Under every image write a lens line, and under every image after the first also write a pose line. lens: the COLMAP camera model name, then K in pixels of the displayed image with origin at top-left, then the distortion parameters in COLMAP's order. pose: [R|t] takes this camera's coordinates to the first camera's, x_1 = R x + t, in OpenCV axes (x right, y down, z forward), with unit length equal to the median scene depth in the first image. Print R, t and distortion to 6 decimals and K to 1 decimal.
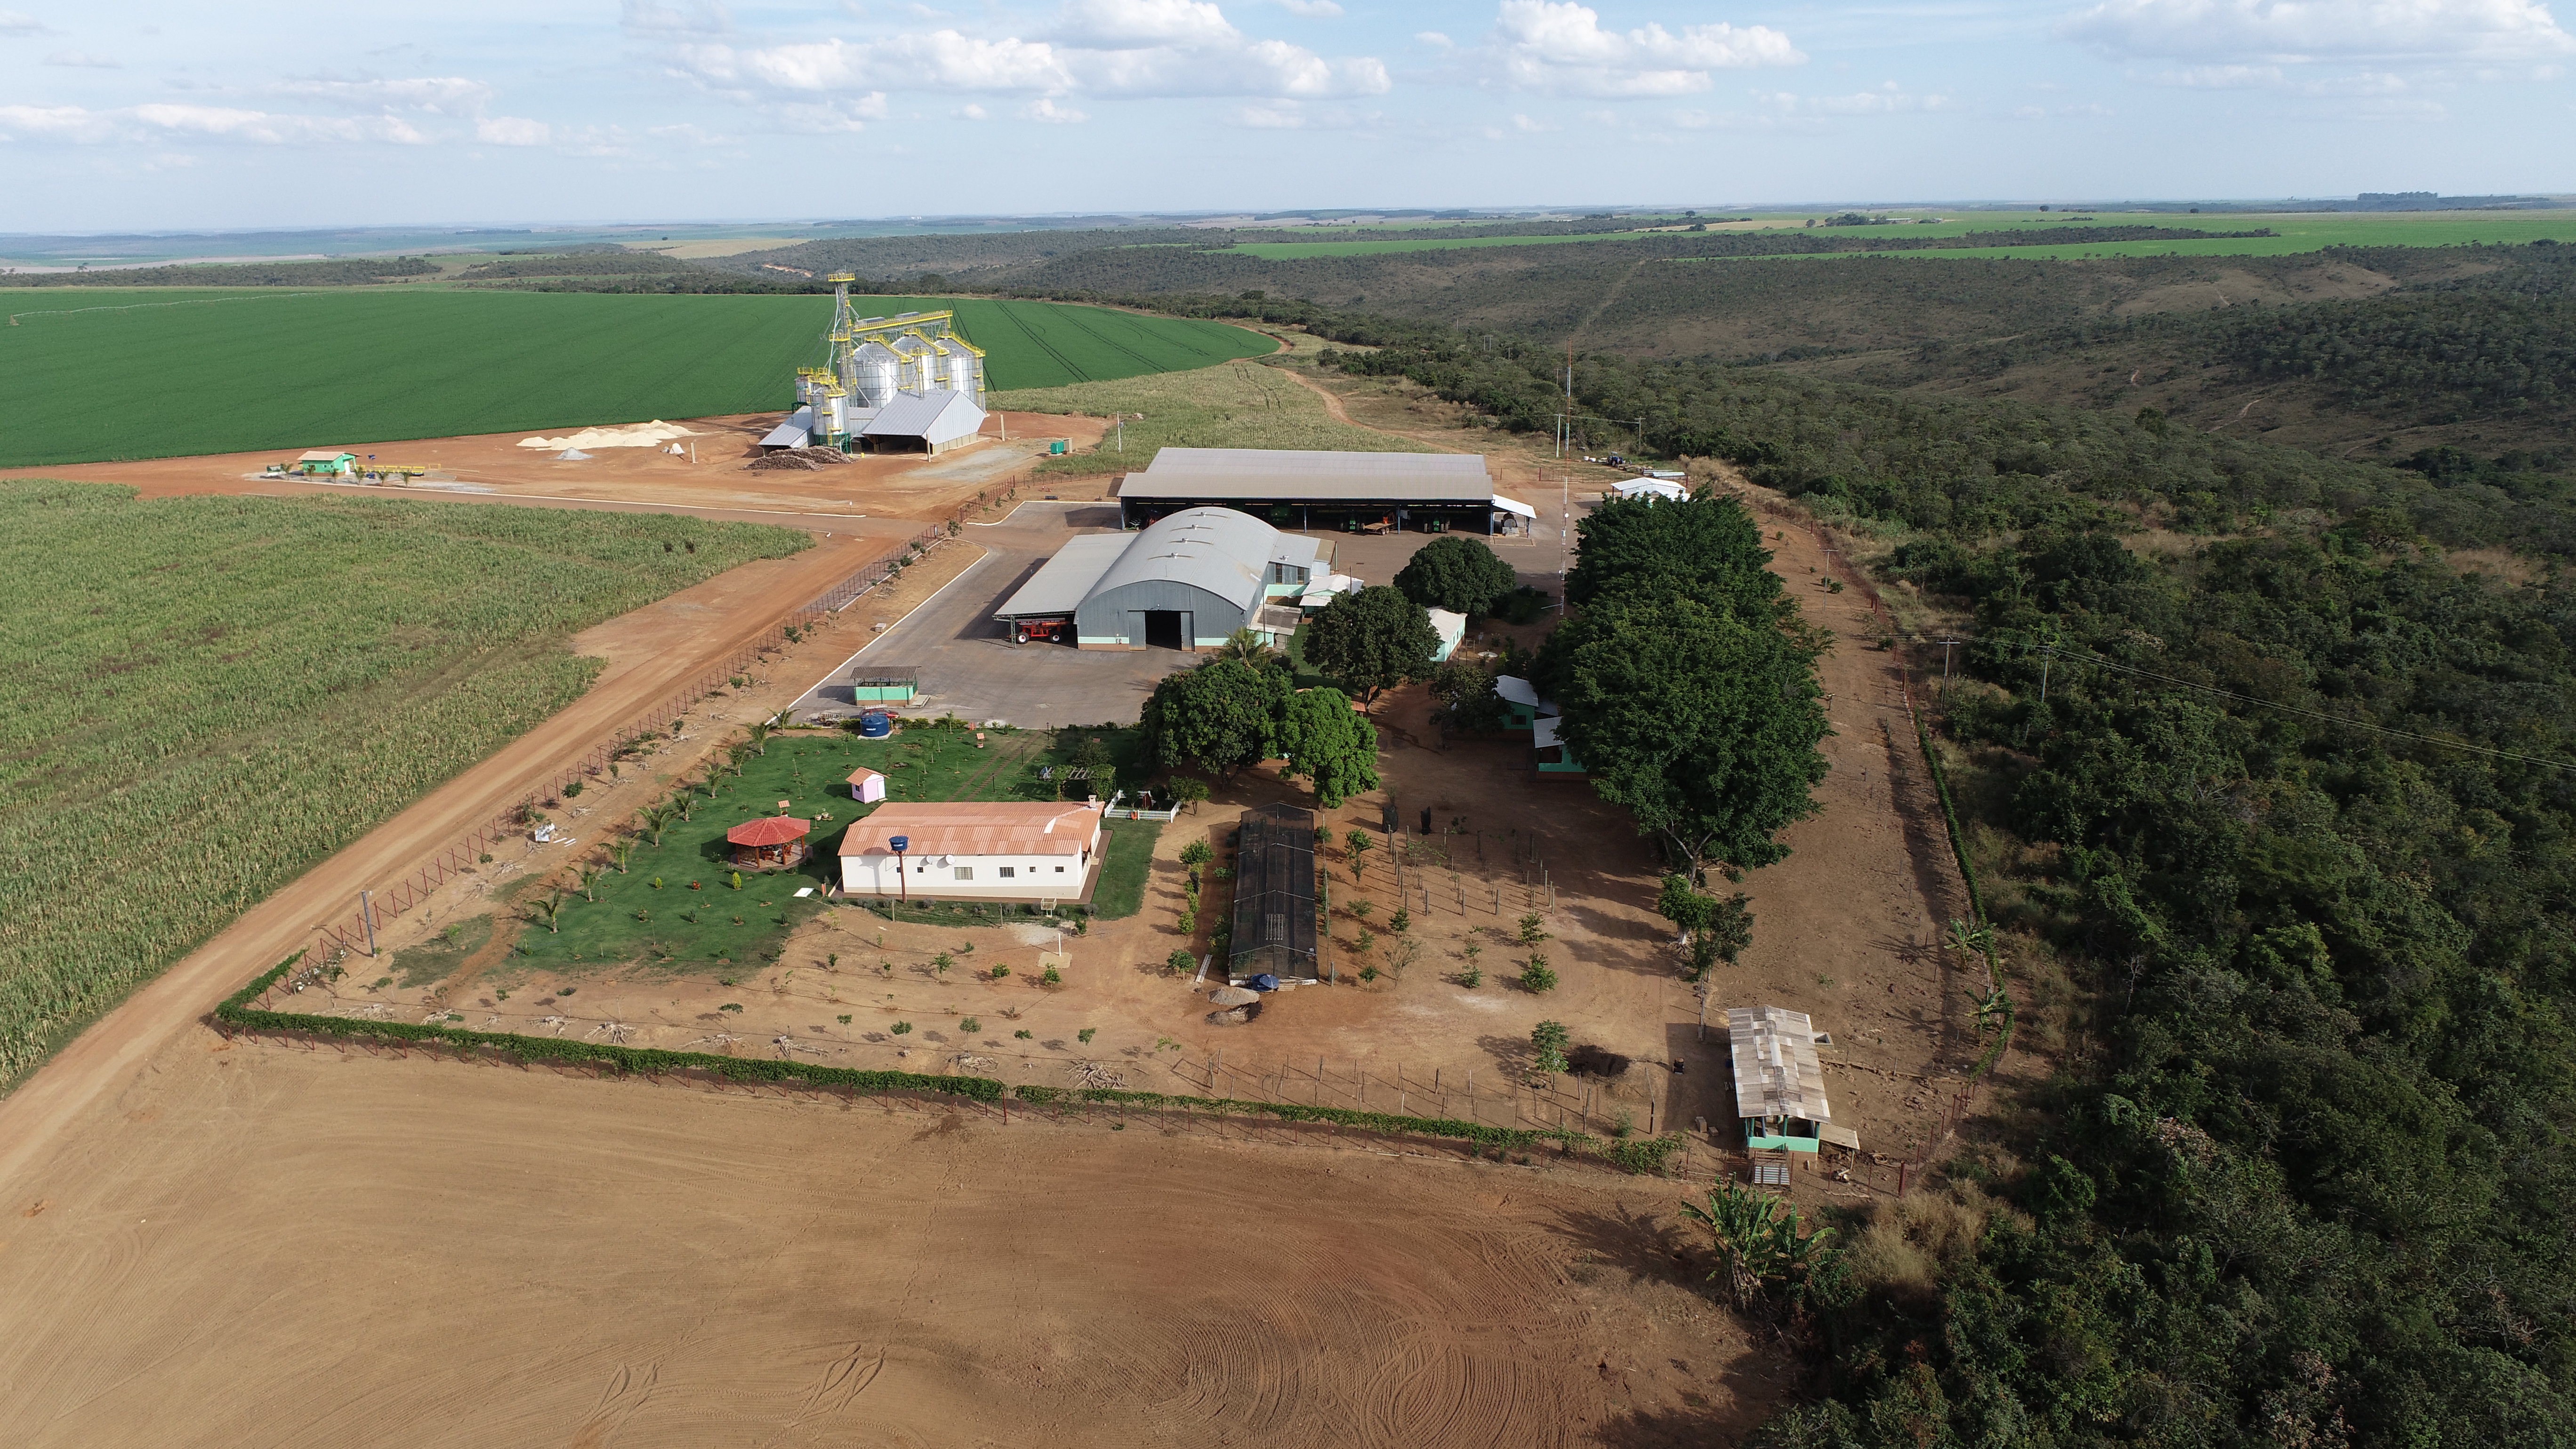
lens RADIAL K [[2012.7, 0, 1207.4], [0, 2012.7, 727.6], [0, 0, 1]] dist [-0.014196, 0.004072]
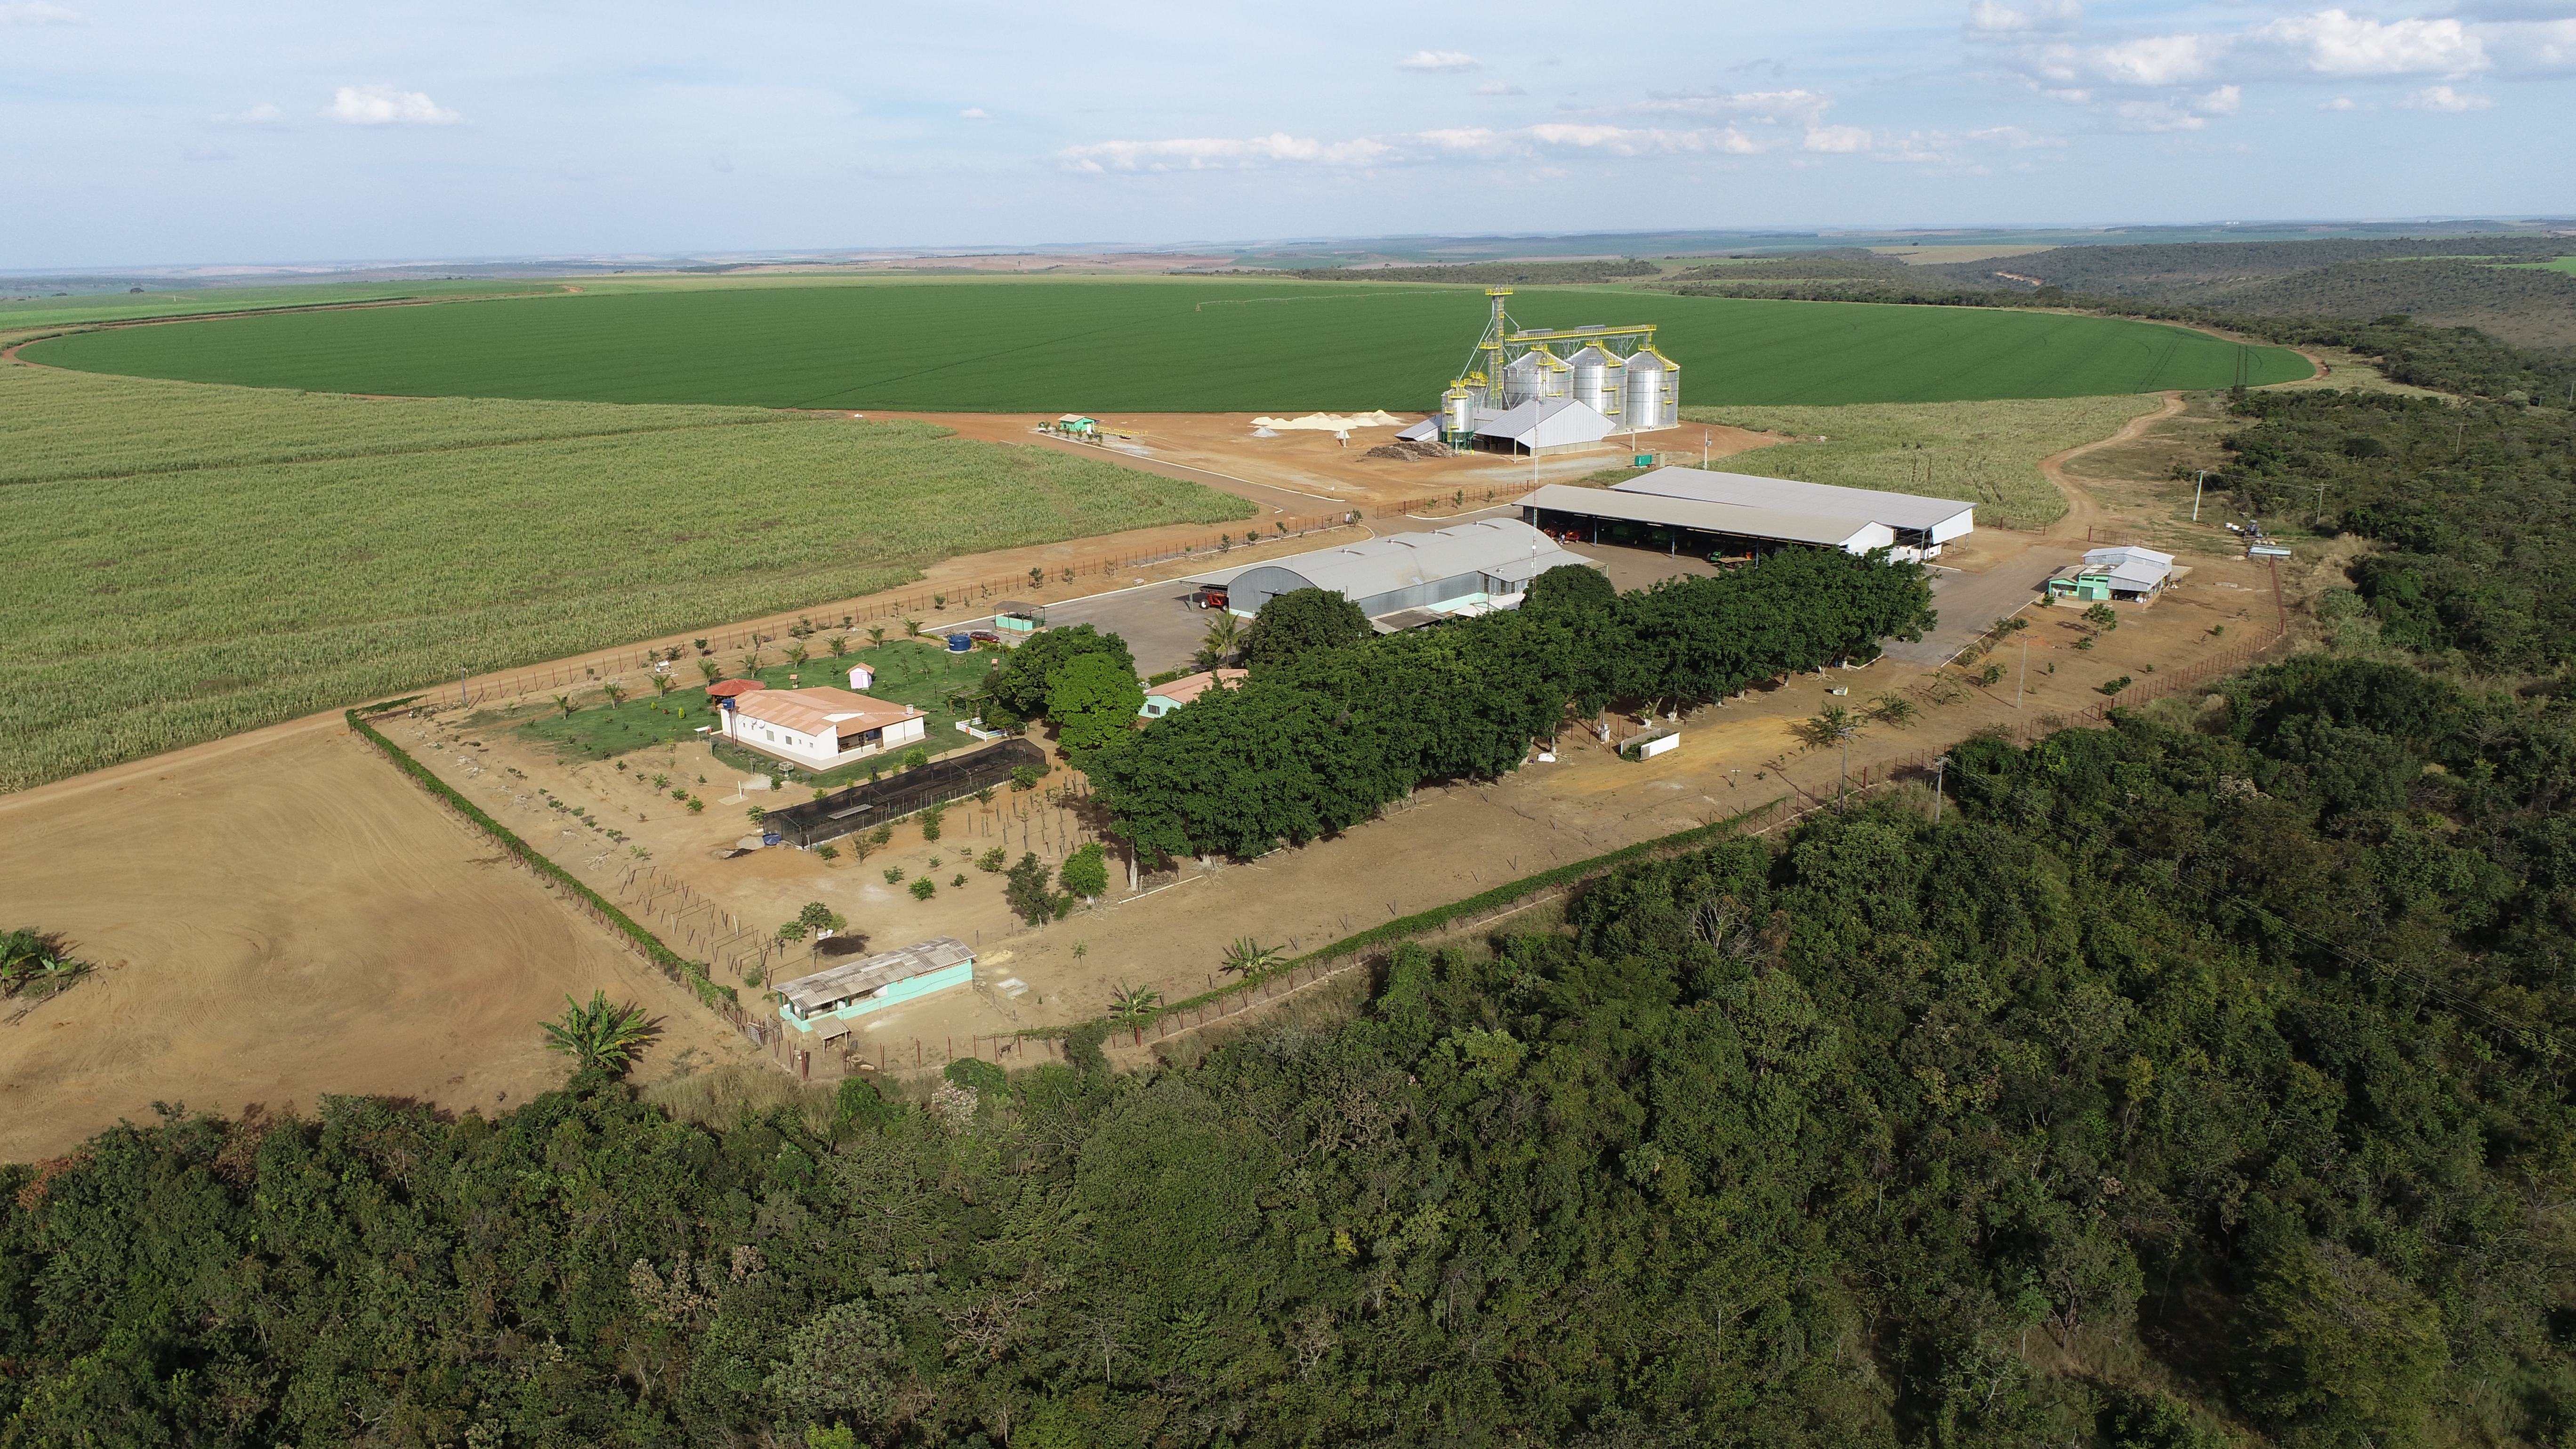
lens RADIAL K [[2012.7, 0, 1207.4], [0, 2012.7, 727.6], [0, 0, 1]] dist [-0.014196, 0.004072]
pose [[0.712770, 0.169064, -0.680717, 0.185908], [-0.167322, 0.983481, 0.069058, -0.014077], [0.681148, 0.064676, 0.729284, 0.037014]]
